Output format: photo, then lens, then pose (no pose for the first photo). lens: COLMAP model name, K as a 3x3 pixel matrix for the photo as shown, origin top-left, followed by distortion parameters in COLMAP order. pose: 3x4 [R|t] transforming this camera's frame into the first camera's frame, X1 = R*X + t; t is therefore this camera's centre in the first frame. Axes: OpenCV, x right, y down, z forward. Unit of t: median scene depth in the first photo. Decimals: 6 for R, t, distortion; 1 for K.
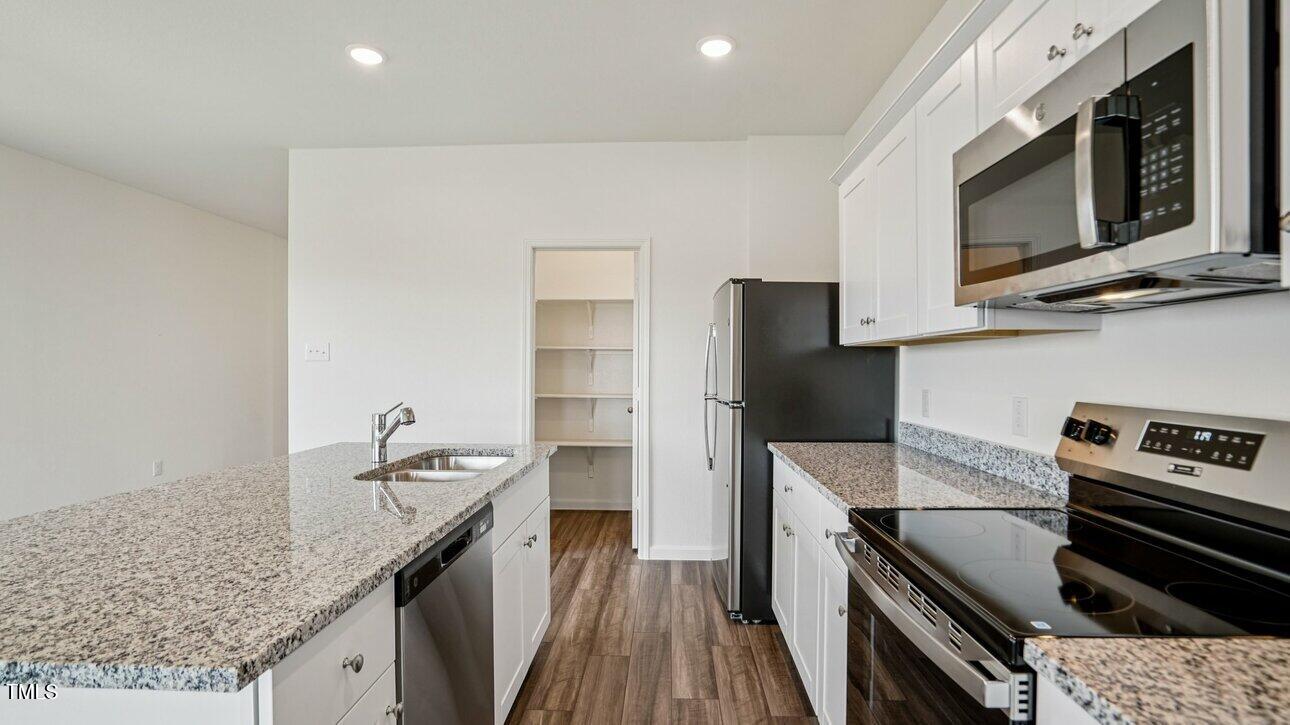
lens RADIAL K [[603.4, 0, 658.6], [0, 603.4, 369.6], [0, 0, 1]] dist [-0.042456, 0.025711]
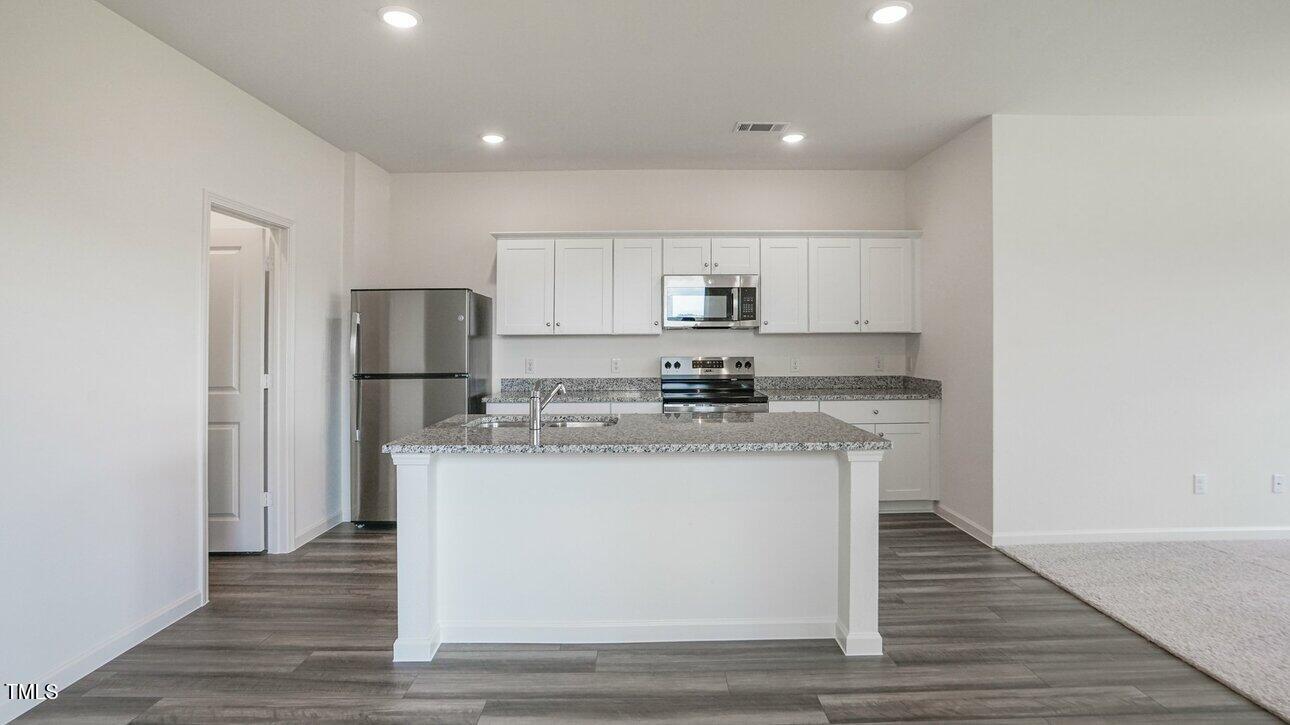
lens RADIAL K [[625.6, 0, 650.8], [0, 625.6, 328.0], [0, 0, 1]] dist [-0.063012, 0.030428]
pose [[-0.029120, 0.011596, 0.999509, -2.127127], [0.011649, 0.999869, -0.011261, -0.052519], [-0.999508, 0.011315, -0.029251, 0.931297]]
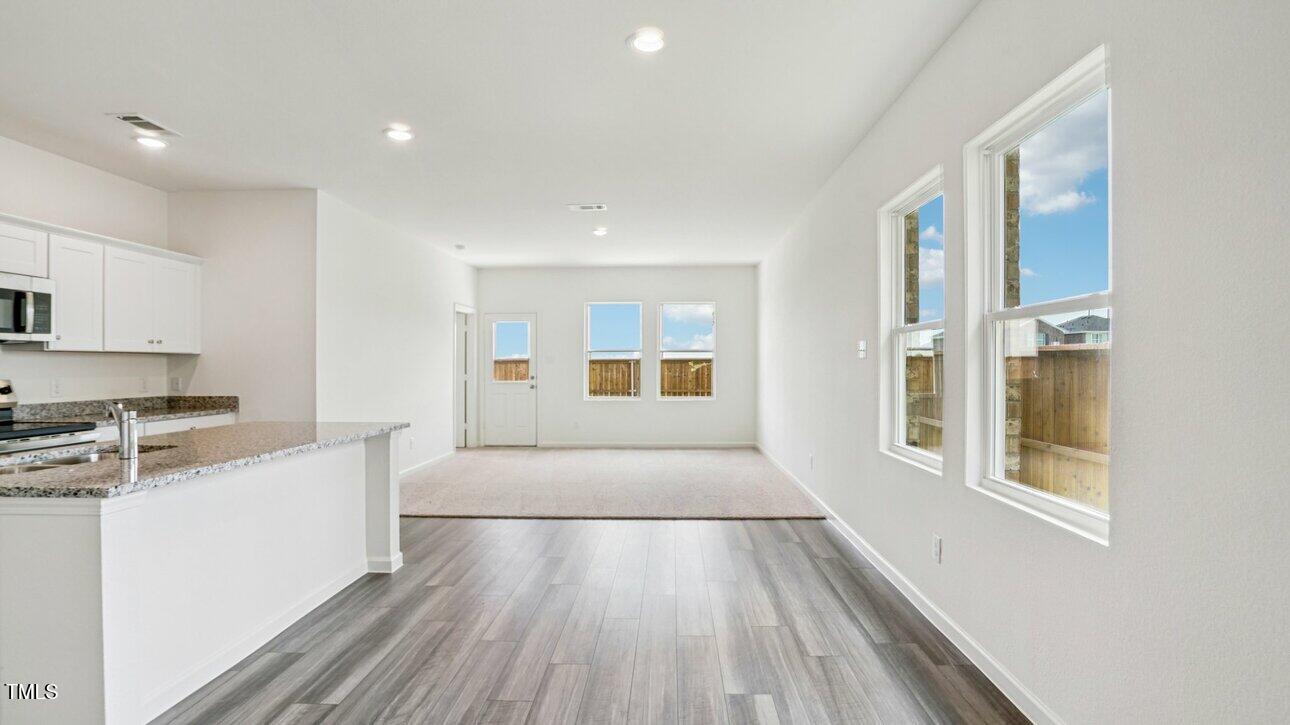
lens RADIAL K [[610.6, 0, 649.3], [0, 610.6, 363.6], [0, 0, 1]] dist [-0.062149, 0.026743]
pose [[-0.999874, -0.002064, 0.015710, -1.637189], [-0.002000, 0.999990, 0.004110, -0.020635], [-0.015718, 0.004078, -0.999868, 2.370779]]
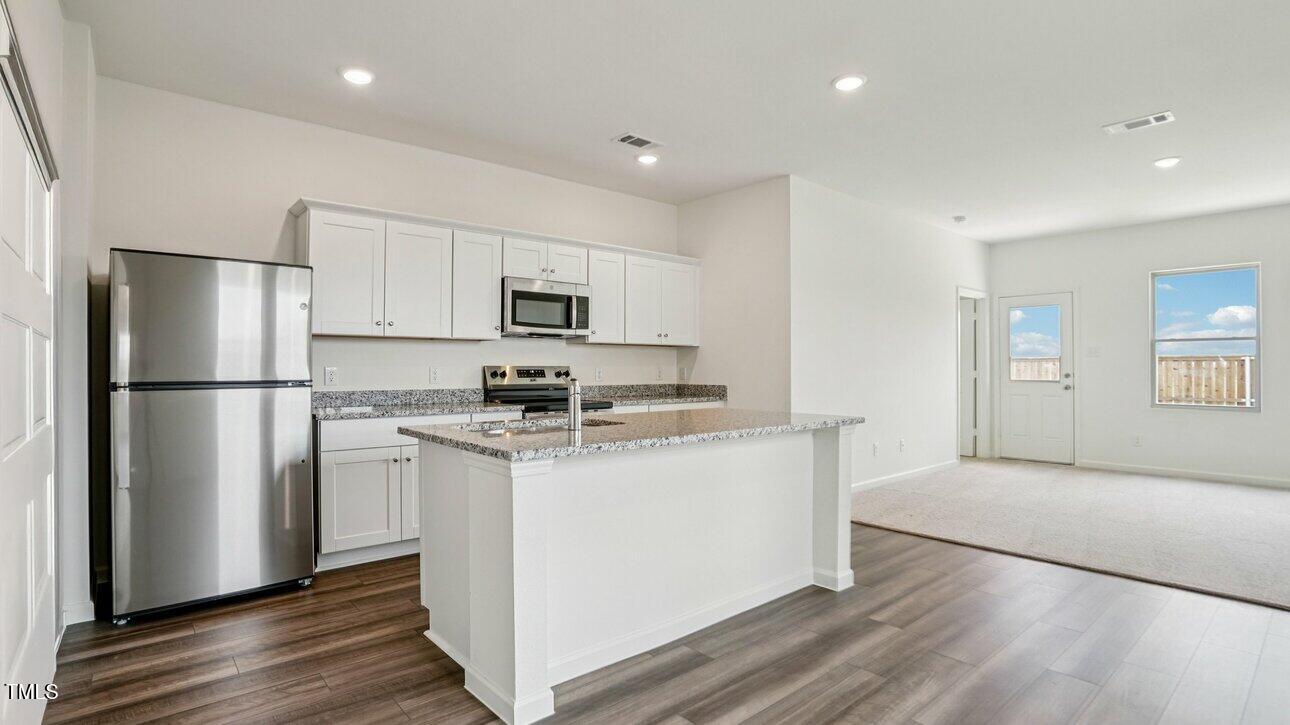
lens RADIAL K [[623.1, 0, 642.3], [0, 623.1, 361.9], [0, 0, 1]] dist [-0.065194, 0.029828]
pose [[-0.665331, 0.000459, 0.746548, -1.686785], [-0.000194, 1.000000, -0.000788, 0.030081], [-0.746548, -0.000669, -0.665331, 1.988000]]
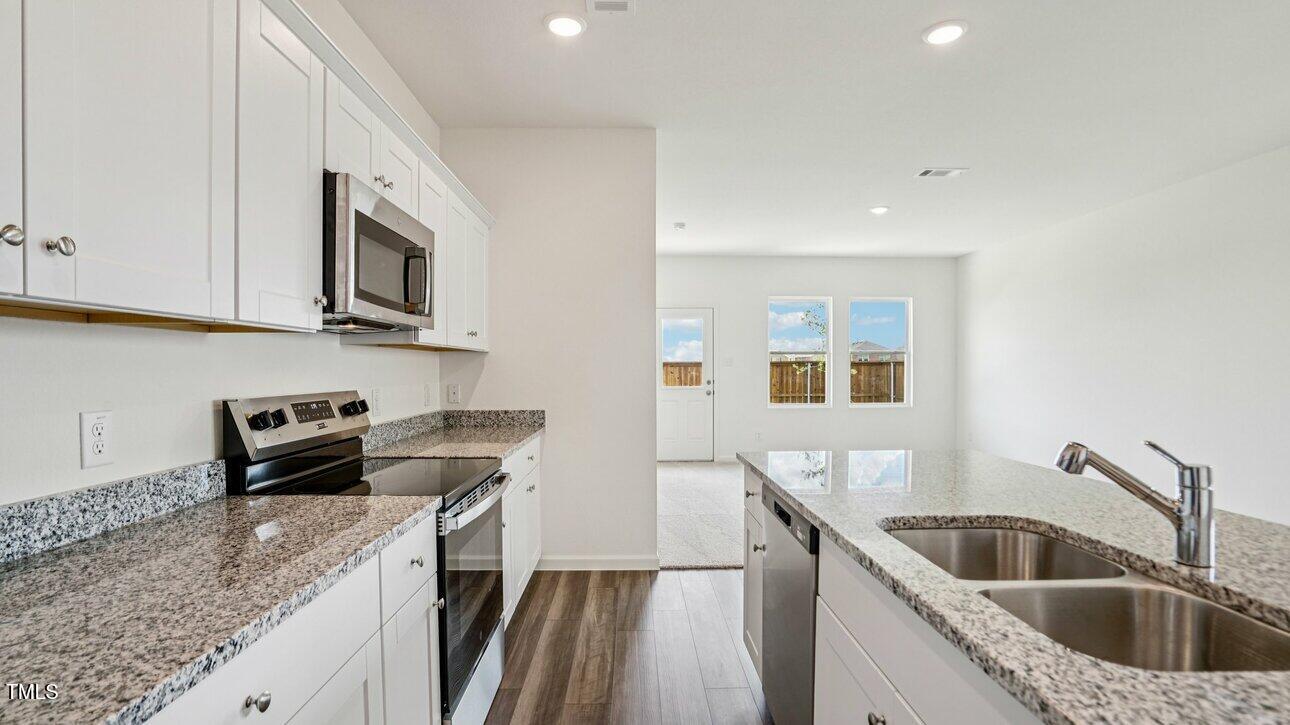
lens RADIAL K [[610.6, 0, 649.3], [0, 610.6, 363.6], [0, 0, 1]] dist [-0.062149, 0.026743]
pose [[-0.998947, -0.001912, -0.045829, -0.005339], [-0.001859, 0.999998, -0.001206, -0.009753], [0.045831, -0.001119, -0.998949, 1.727418]]
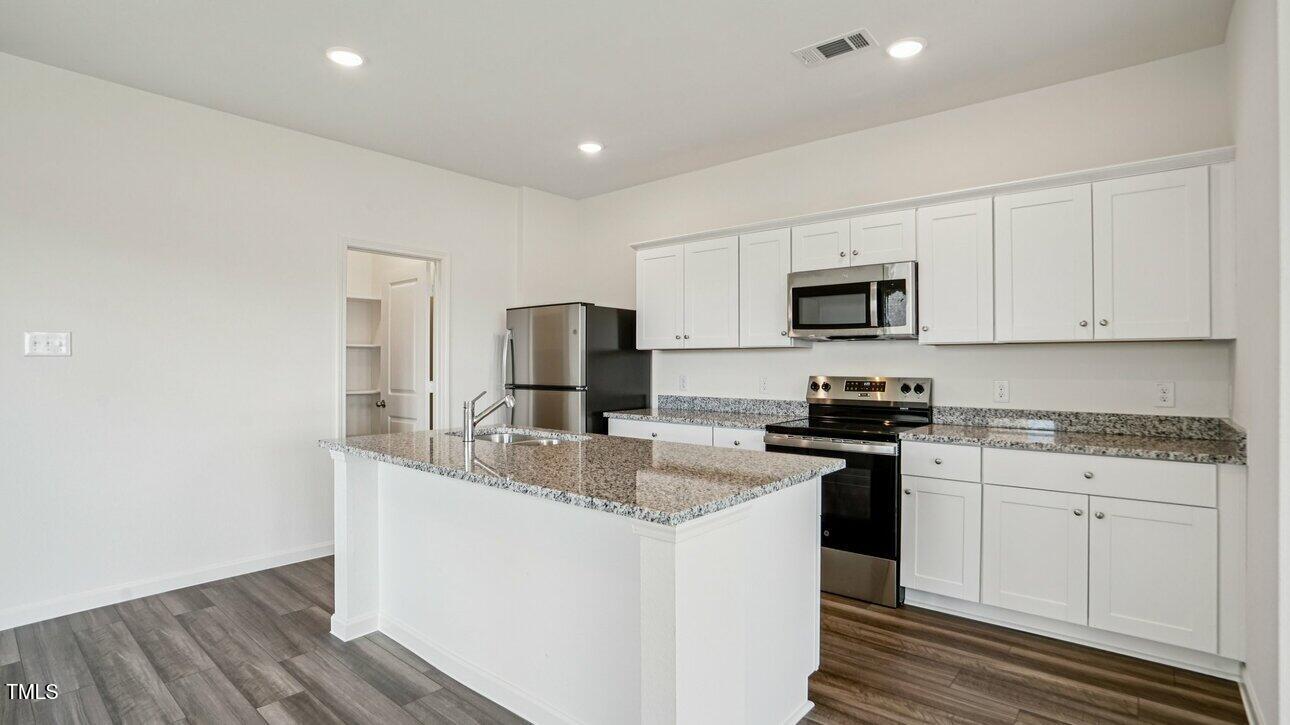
lens RADIAL K [[610.6, 0, 649.3], [0, 610.6, 363.6], [0, 0, 1]] dist [-0.062149, 0.026743]
pose [[0.626238, -0.004493, 0.779619, -1.418212], [0.006994, 0.999976, 0.000145, -0.002919], [-0.779601, 0.005362, 0.626254, -0.075411]]
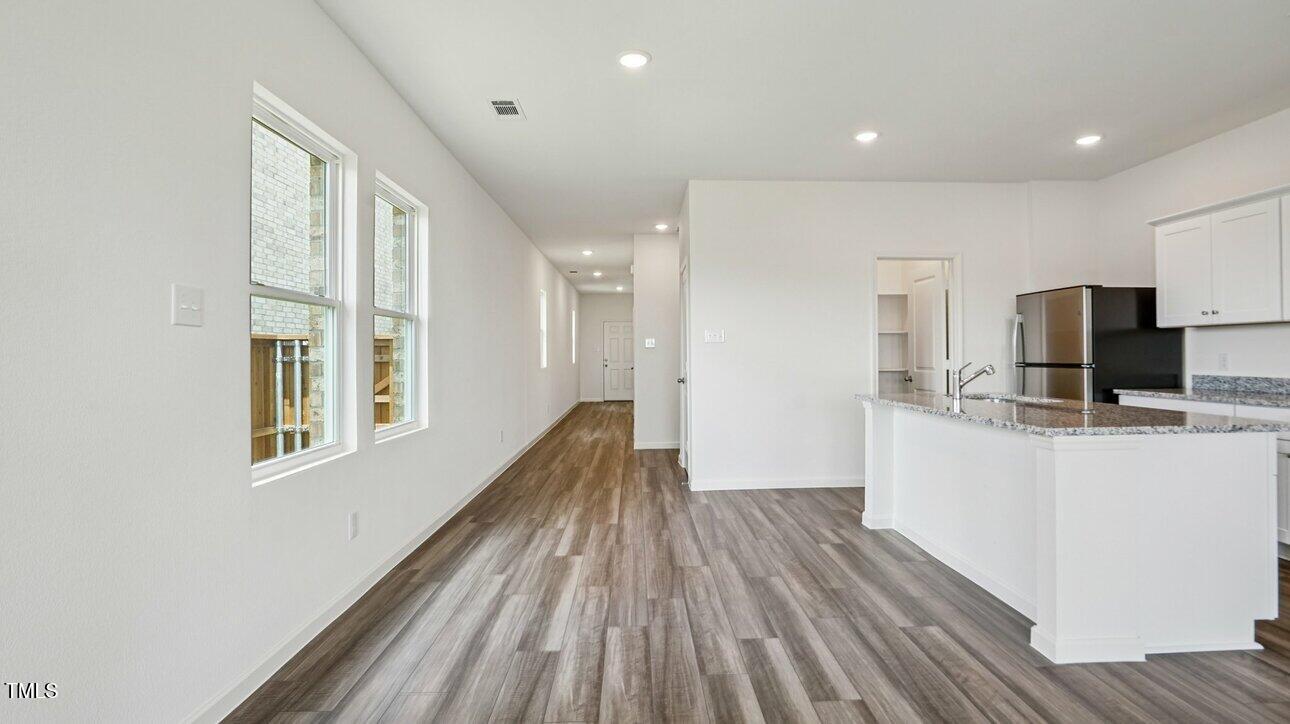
lens RADIAL K [[624.3, 0, 653.8], [0, 624.3, 352.3], [0, 0, 1]] dist [-0.046303, 0.016760]
pose [[0.998558, -0.013299, 0.052006, -1.647050], [0.013770, 0.999867, -0.008711, 0.032391], [-0.051884, 0.009415, 0.998609, -0.791599]]
